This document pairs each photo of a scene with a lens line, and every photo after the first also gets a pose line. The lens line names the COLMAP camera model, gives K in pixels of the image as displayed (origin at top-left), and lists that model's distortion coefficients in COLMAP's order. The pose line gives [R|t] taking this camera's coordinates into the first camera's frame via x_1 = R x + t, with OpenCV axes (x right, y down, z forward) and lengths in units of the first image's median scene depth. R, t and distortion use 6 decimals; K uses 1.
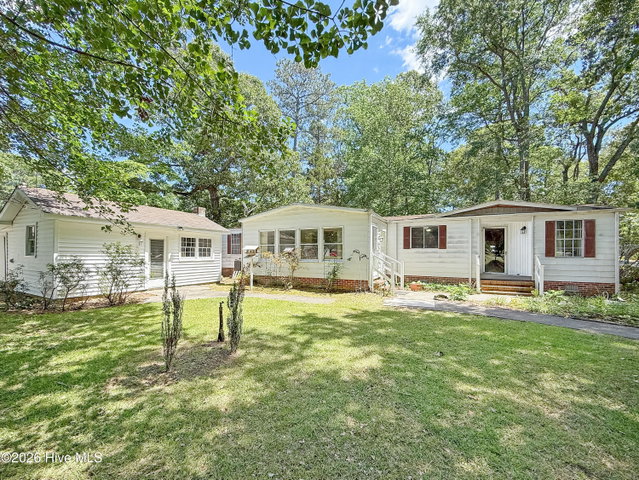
lens RADIAL K [[258.0, 0, 319.9], [0, 258.0, 246.8], [0, 0, 1]] dist [0.000884, 0.000071]
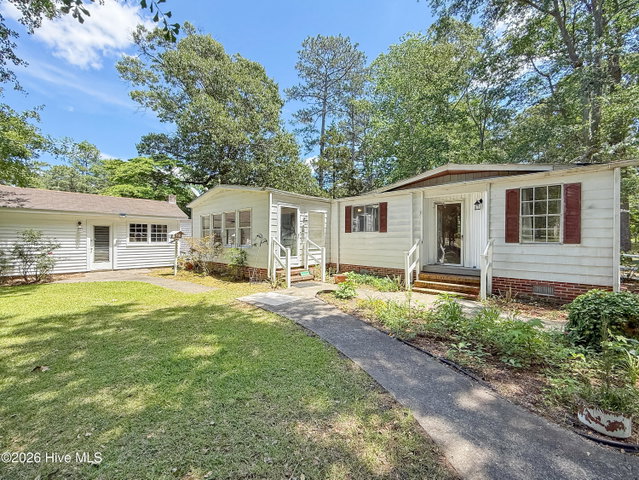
lens RADIAL K [[259.3, 0, 316.0], [0, 259.3, 237.2], [0, 0, 1]] dist [0.000403, -0.000034]
pose [[0.960710, -0.003968, -0.277526, 0.544269], [0.009990, 0.999744, 0.020289, 0.005609], [0.277374, -0.022264, 0.960504, 0.189471]]
